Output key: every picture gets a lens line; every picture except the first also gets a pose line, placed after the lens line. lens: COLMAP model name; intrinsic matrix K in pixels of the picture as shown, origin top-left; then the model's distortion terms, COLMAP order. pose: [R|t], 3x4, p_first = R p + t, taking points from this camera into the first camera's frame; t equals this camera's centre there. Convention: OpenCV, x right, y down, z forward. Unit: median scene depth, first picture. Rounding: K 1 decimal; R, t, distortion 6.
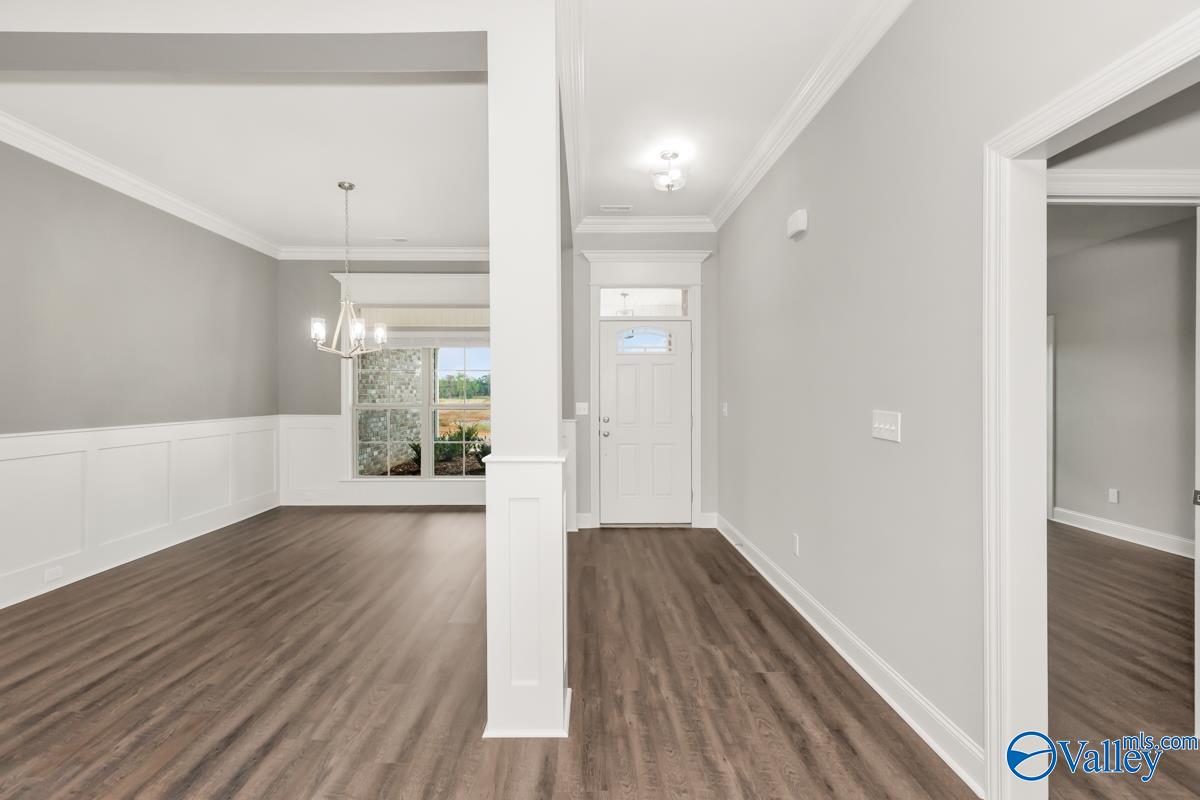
lens RADIAL K [[558.4, 0, 598.4], [0, 558.4, 392.8], [0, 0, 1]] dist [0.003238, -0.000082]
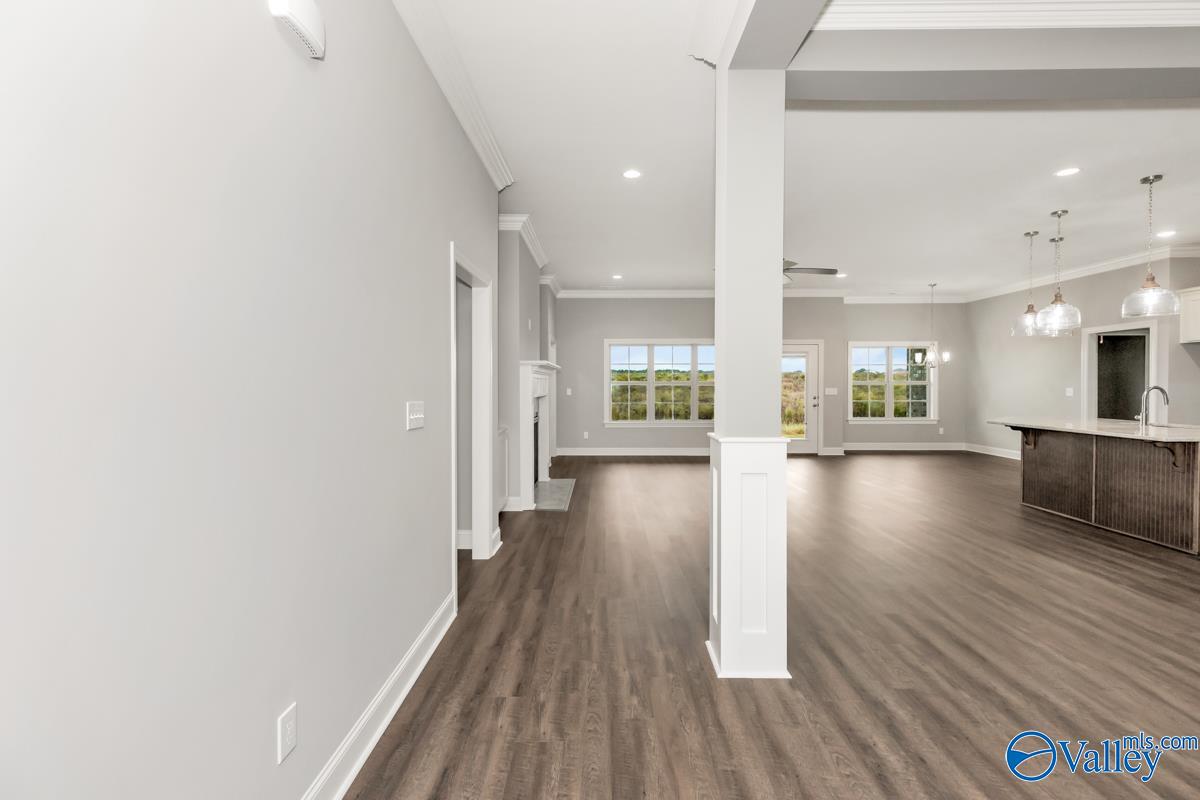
lens RADIAL K [[558.4, 0, 595.6], [0, 558.4, 395.6], [0, 0, 1]] dist [0.003238, -0.000082]
pose [[-0.999343, 0.002838, 0.036123, 0.128534], [0.003612, 0.999765, 0.021378, -0.000144], [-0.036054, 0.021495, -0.999119, 1.913685]]
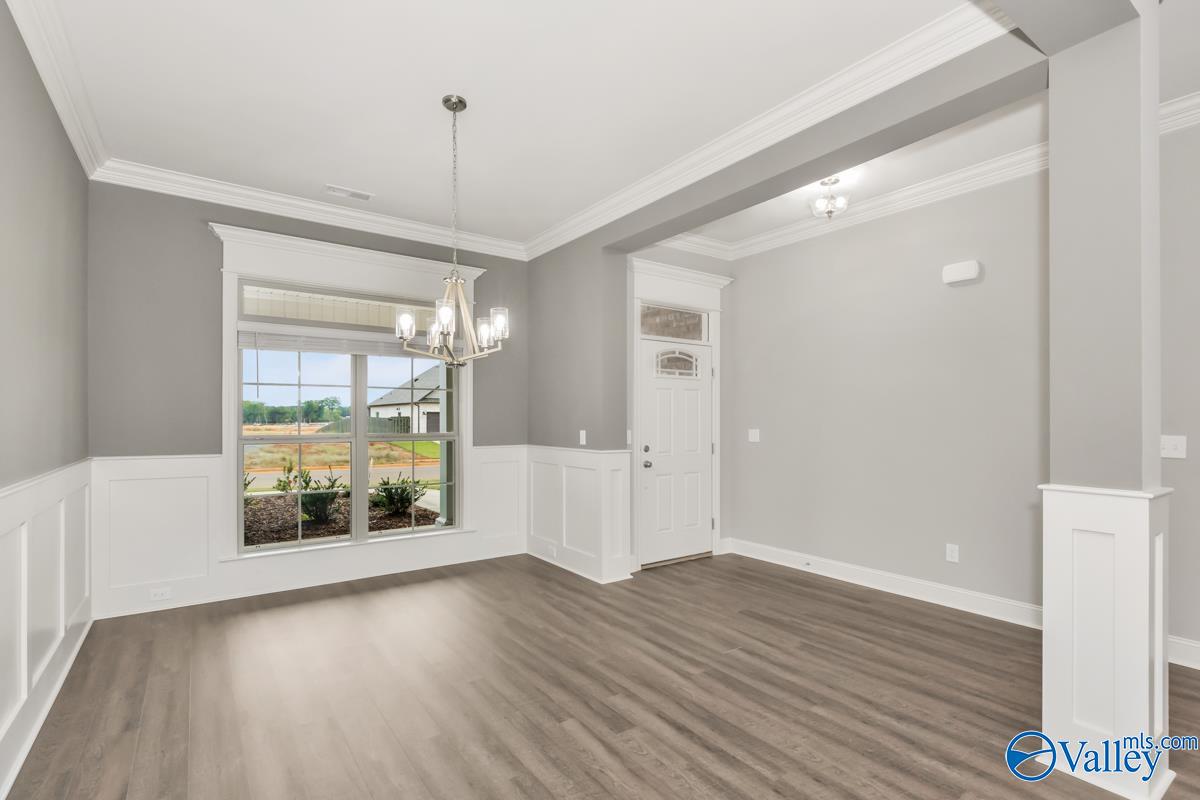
lens RADIAL K [[558.4, 0, 607.0], [0, 558.4, 414.5], [0, 0, 1]] dist [0.003238, -0.000082]
pose [[0.821127, 0.004698, 0.570727, -1.180169], [-0.001282, 0.999979, -0.006387, -0.003691], [-0.570745, 0.004513, 0.821115, 0.626592]]
